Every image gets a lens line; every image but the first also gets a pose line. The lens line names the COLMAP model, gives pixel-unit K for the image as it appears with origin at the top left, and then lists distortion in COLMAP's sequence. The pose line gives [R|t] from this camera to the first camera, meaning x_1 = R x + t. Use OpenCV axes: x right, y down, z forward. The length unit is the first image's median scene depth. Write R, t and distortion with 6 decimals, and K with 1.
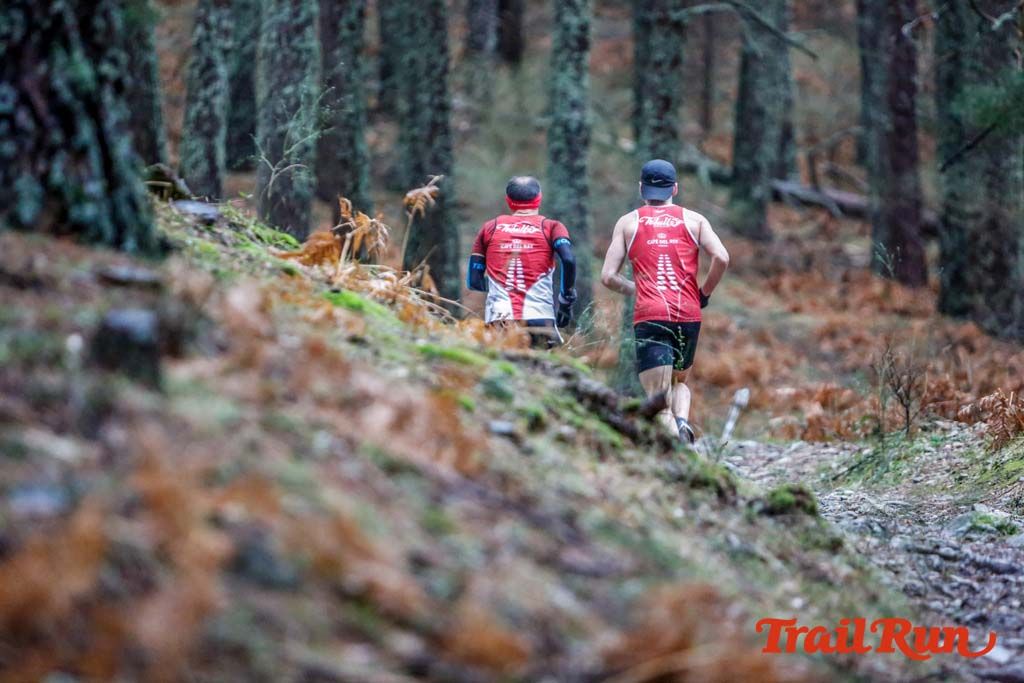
lens RADIAL K [[3839.5, 0, 512.0], [0, 3839.5, 341.5], [0, 0, 1]] dist [0.575493, 0.271933]
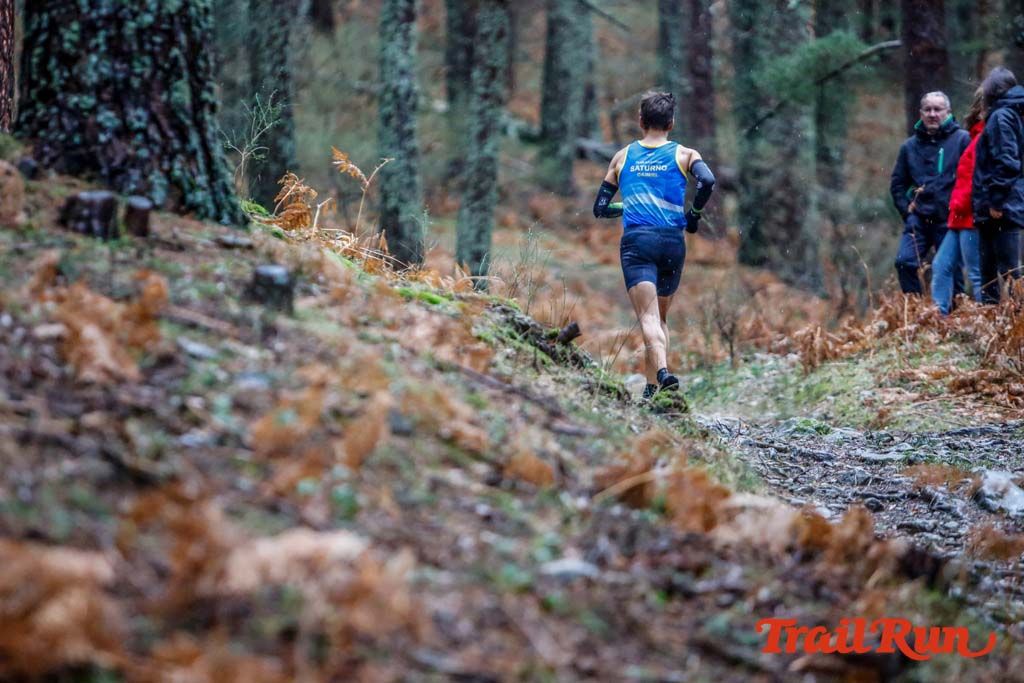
lens RADIAL K [[3839.5, 0, 512.0], [0, 3839.5, 341.5], [0, 0, 1]] dist [0.575493, 0.271933]
pose [[0.998458, -0.010051, 0.054588, -0.030314], [0.009384, 0.999878, 0.012456, 0.001430], [-0.054707, -0.011925, 0.998431, -0.182396]]
